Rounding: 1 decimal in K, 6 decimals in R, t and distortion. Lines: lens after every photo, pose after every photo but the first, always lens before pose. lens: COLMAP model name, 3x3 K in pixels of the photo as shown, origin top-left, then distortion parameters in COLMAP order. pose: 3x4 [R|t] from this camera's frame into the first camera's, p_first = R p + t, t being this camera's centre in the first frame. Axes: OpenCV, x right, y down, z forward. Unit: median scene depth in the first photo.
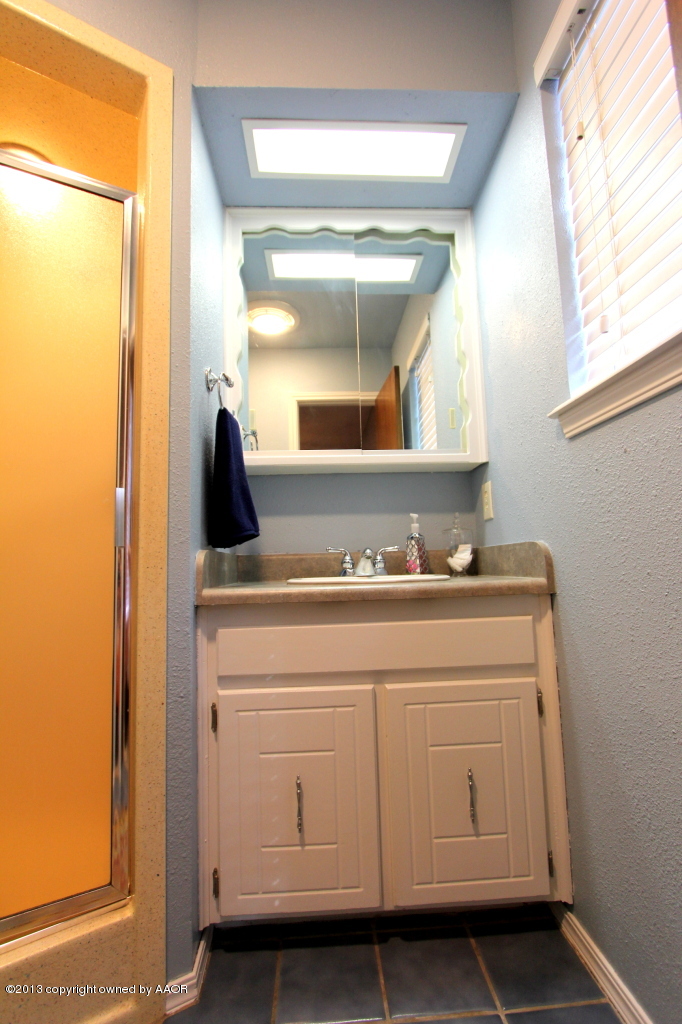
lens RADIAL K [[469.6, 0, 337.1], [0, 469.6, 512.7], [0, 0, 1]] dist [-0.016144, 0.000440]
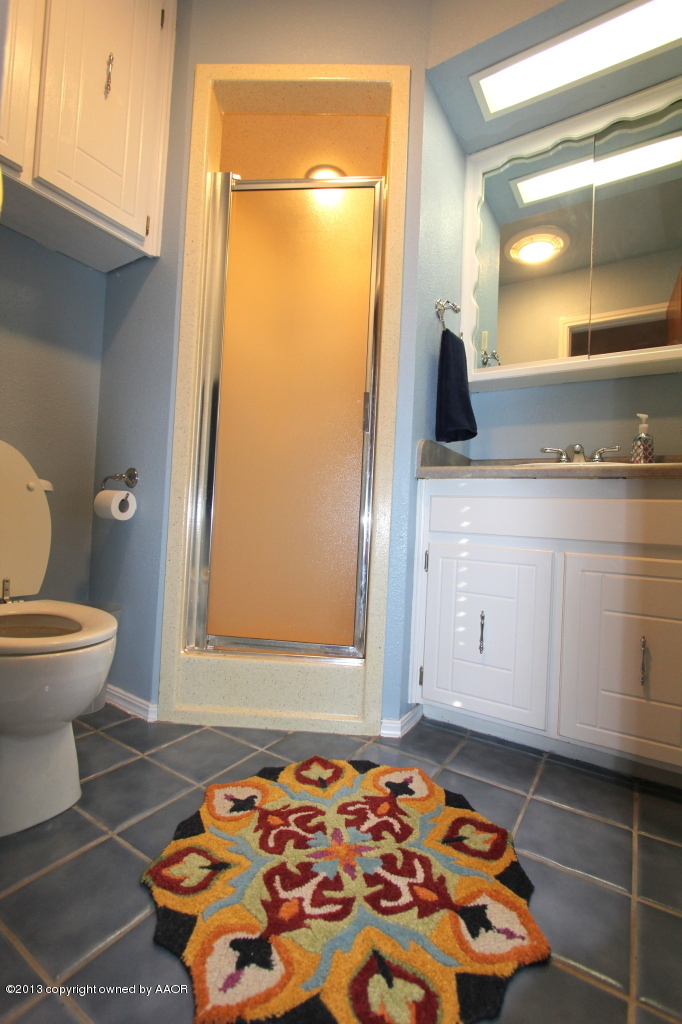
lens RADIAL K [[469.6, 0, 337.1], [0, 469.6, 512.7], [0, 0, 1]] dist [-0.016144, 0.000440]
pose [[0.808150, 0.060774, -0.585832, 0.233547], [-0.011287, 0.996077, 0.087763, 0.131099], [0.588868, -0.064313, 0.805666, -0.180052]]
